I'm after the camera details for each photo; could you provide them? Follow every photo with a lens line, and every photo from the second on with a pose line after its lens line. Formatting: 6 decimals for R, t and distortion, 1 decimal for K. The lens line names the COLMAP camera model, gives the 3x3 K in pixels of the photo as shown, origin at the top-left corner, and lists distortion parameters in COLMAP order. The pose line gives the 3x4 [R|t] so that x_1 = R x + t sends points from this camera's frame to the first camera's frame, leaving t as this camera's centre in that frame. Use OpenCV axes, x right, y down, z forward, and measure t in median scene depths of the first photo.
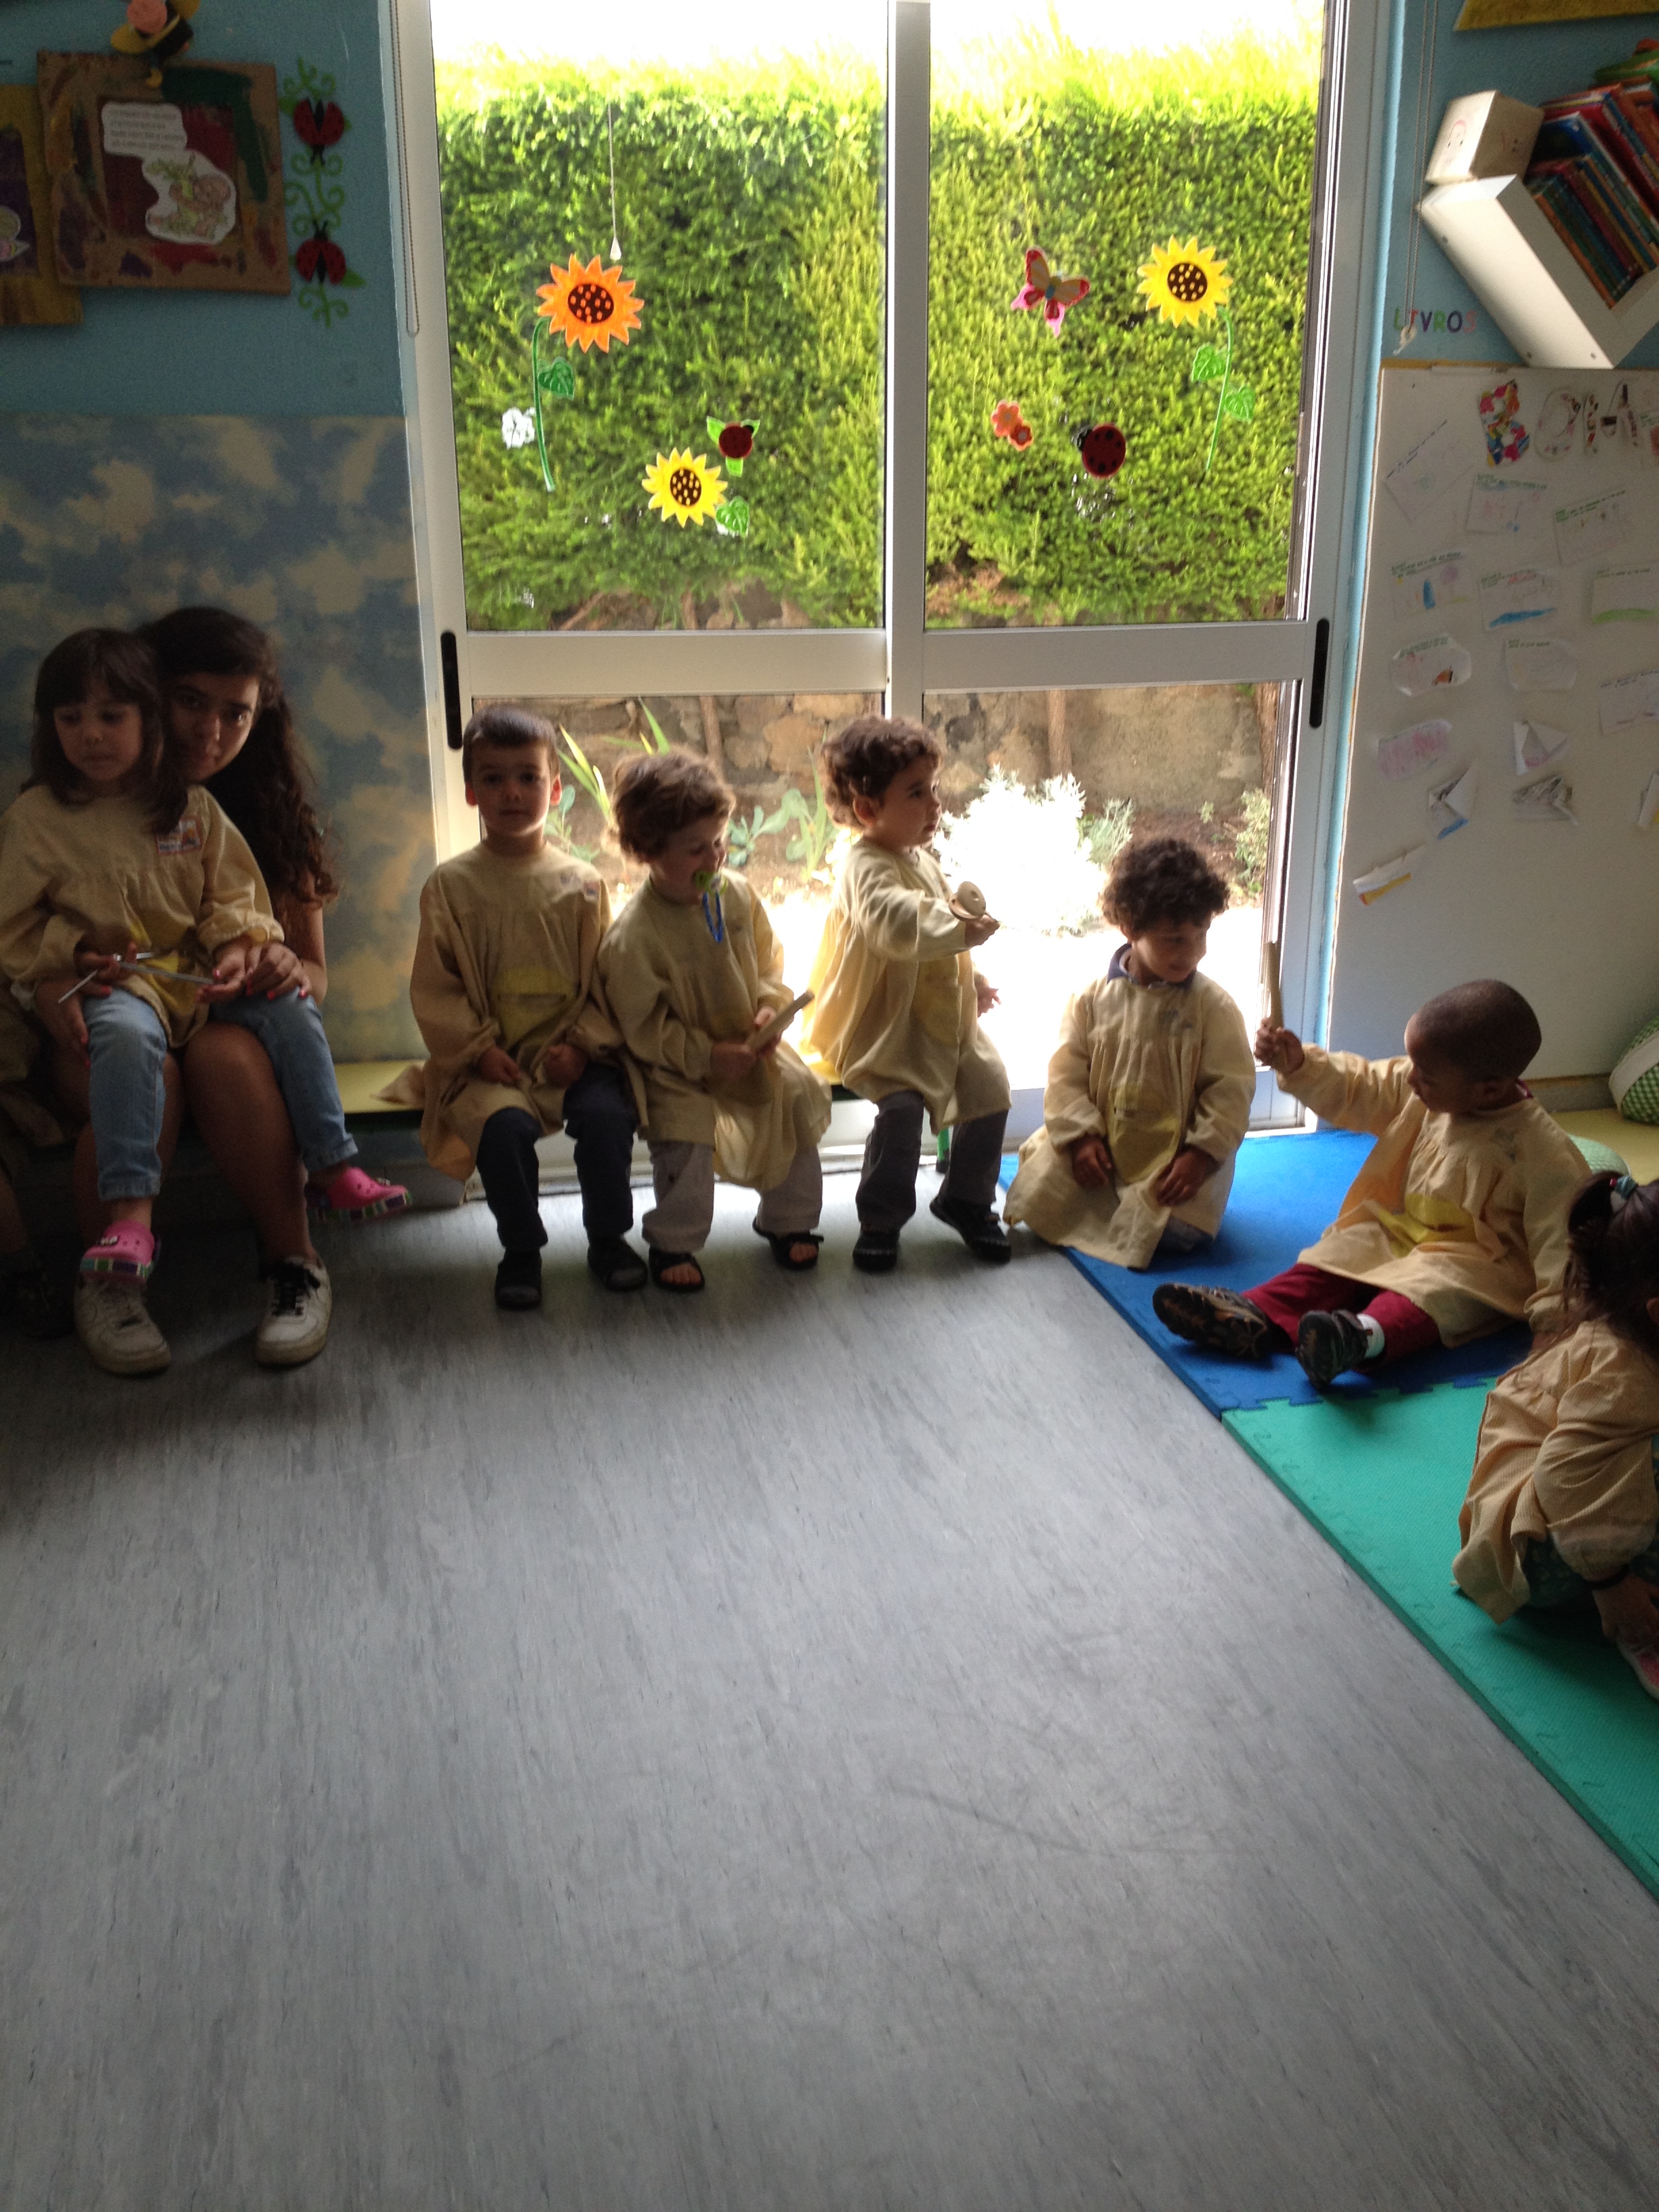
lens RADIAL K [[2068.8, 0, 842.6], [0, 2068.8, 1123.5], [0, 0, 1]] dist [0.020422, 0.000000]
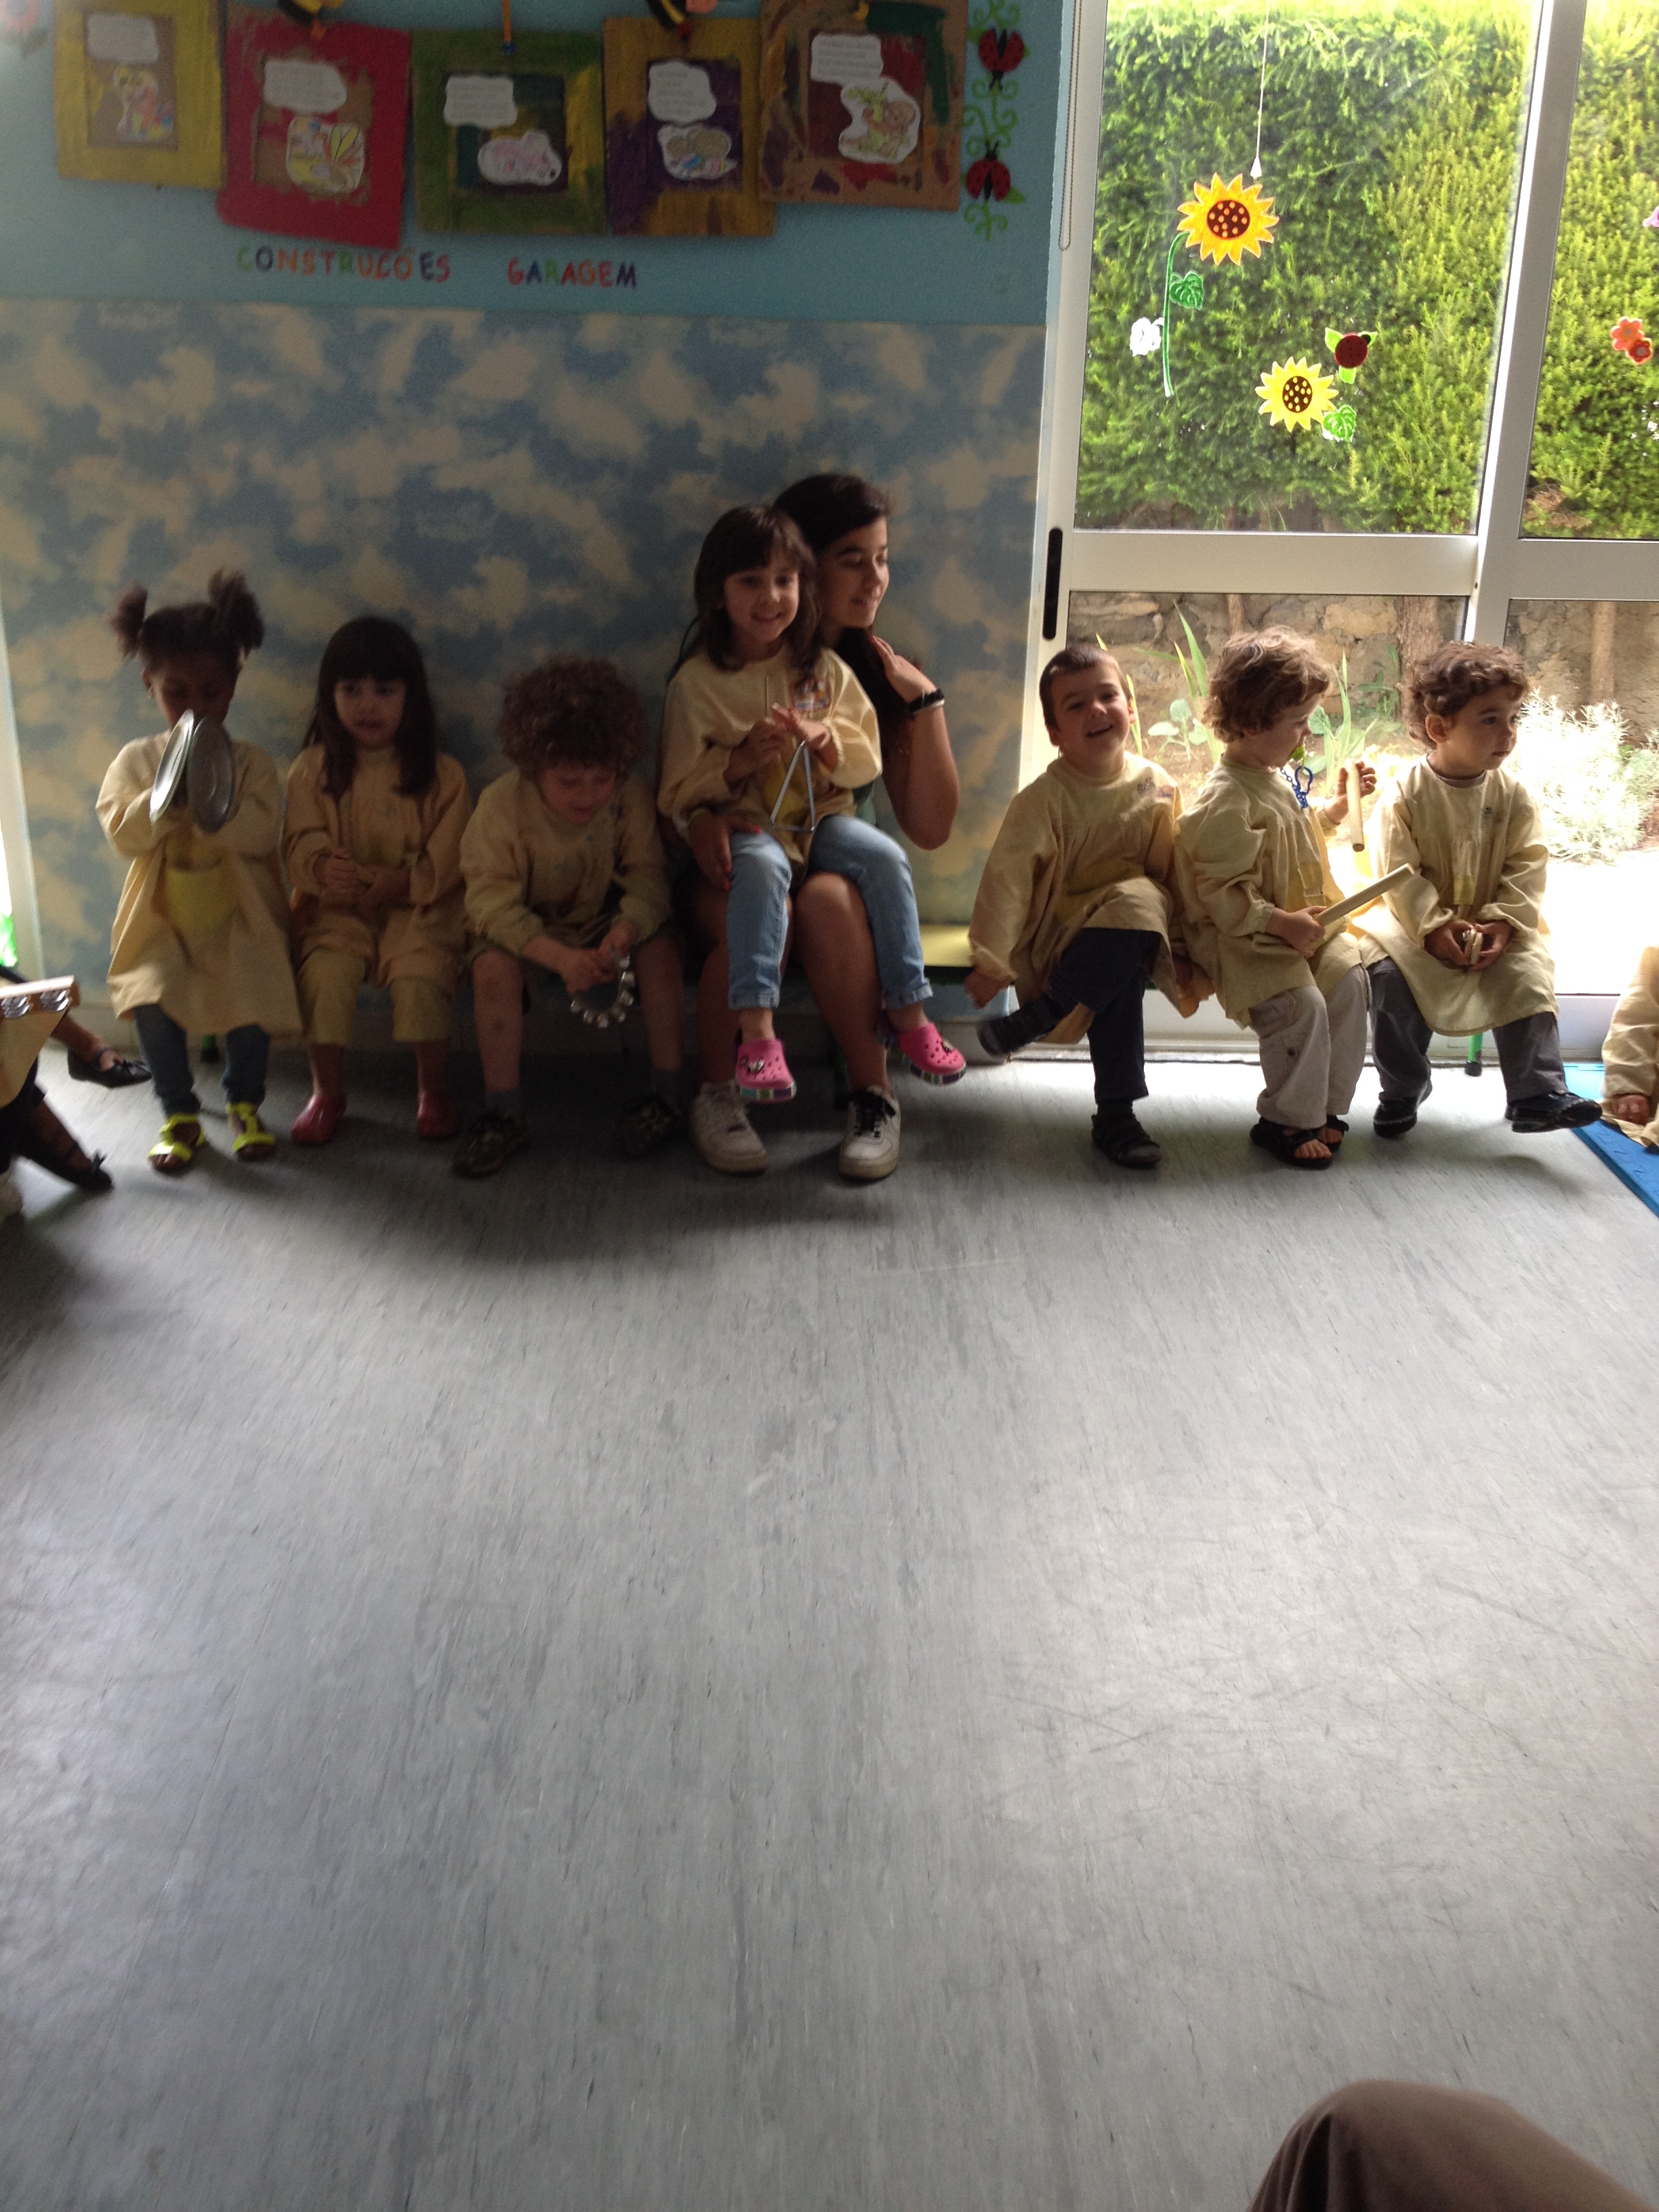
lens RADIAL K [[2068.8, 0, 833.0], [0, 2068.8, 1106.5], [0, 0, 1]] dist [0.020422, 0.000000]
pose [[0.973530, 0.097687, -0.206630, -0.073218], [-0.091830, 0.995058, 0.037775, 0.047309], [0.209299, -0.017801, 0.977690, -0.121756]]
